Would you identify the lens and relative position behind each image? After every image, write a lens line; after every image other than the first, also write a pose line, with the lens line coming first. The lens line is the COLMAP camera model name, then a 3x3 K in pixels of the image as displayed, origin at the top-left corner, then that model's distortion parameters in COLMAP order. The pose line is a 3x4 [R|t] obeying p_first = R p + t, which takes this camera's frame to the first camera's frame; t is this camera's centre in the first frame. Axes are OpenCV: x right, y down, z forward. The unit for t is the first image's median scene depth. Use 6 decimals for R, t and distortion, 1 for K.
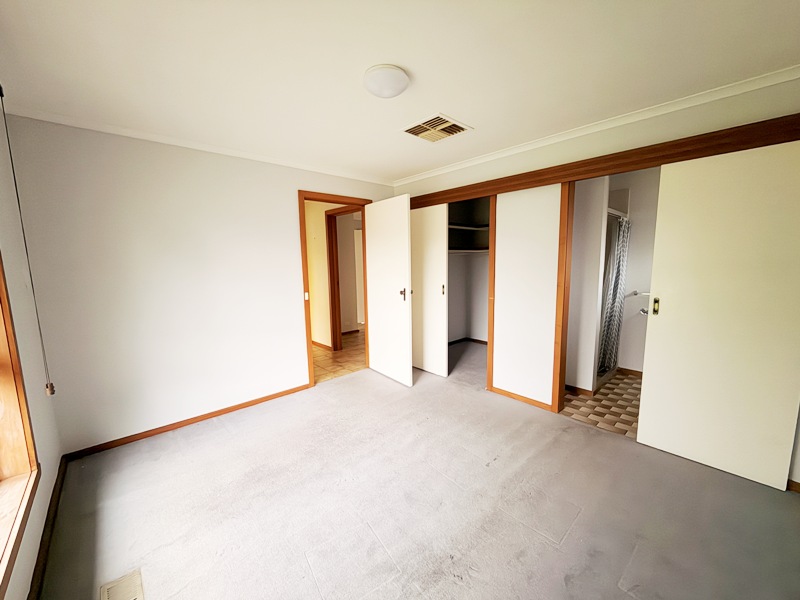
lens RADIAL K [[317.3, 0, 402.5], [0, 317.3, 302.4], [0, 0, 1]] dist [-0.001218, 0.000857]
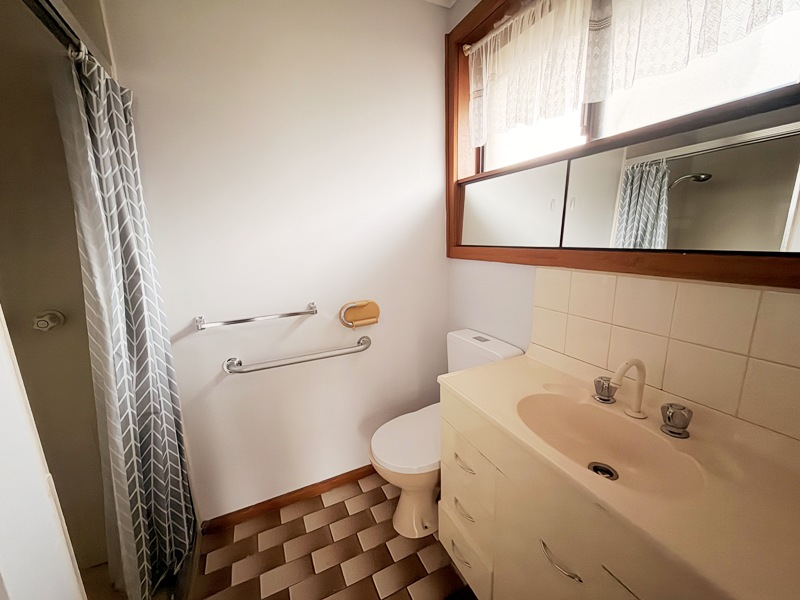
lens RADIAL K [[317.3, 0, 402.8], [0, 317.3, 300.2], [0, 0, 1]] dist [-0.001218, 0.000857]
pose [[0.281582, -0.186597, 0.941219, 0.478965], [0.140307, 0.978373, 0.151988, -0.075725], [-0.949224, 0.089262, 0.301673, 0.689152]]
